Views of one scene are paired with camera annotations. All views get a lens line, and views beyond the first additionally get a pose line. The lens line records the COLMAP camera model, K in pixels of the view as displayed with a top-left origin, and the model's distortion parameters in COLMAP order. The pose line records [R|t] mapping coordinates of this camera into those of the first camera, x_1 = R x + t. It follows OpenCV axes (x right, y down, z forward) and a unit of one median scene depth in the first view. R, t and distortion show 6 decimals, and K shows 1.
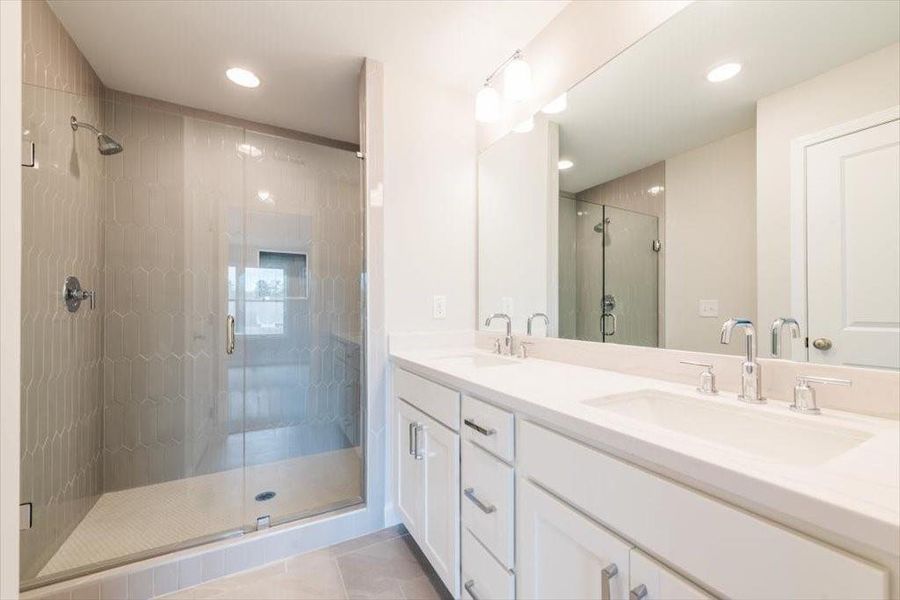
lens RADIAL K [[628.1, 0, 449.9], [0, 628.1, 281.2], [0, 0, 1]] dist [-0.000913, -0.000854]
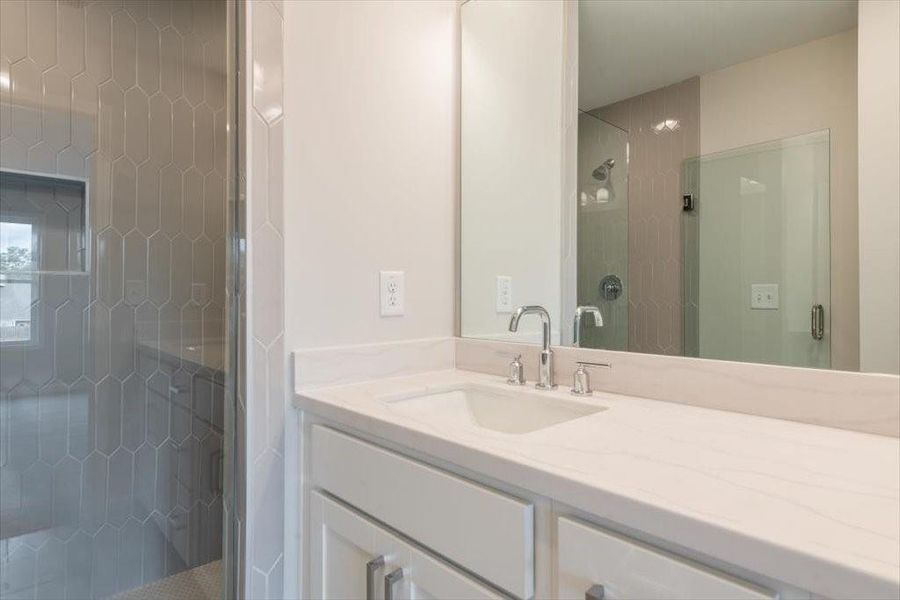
lens RADIAL K [[628.1, 0, 449.9], [0, 628.1, 281.2], [0, 0, 1]] dist [-0.000913, -0.000854]
pose [[0.947266, 0.015083, 0.320093, -0.128977], [-0.019723, 0.999742, 0.011258, 0.025366], [-0.319841, -0.016977, 0.947319, 0.498469]]
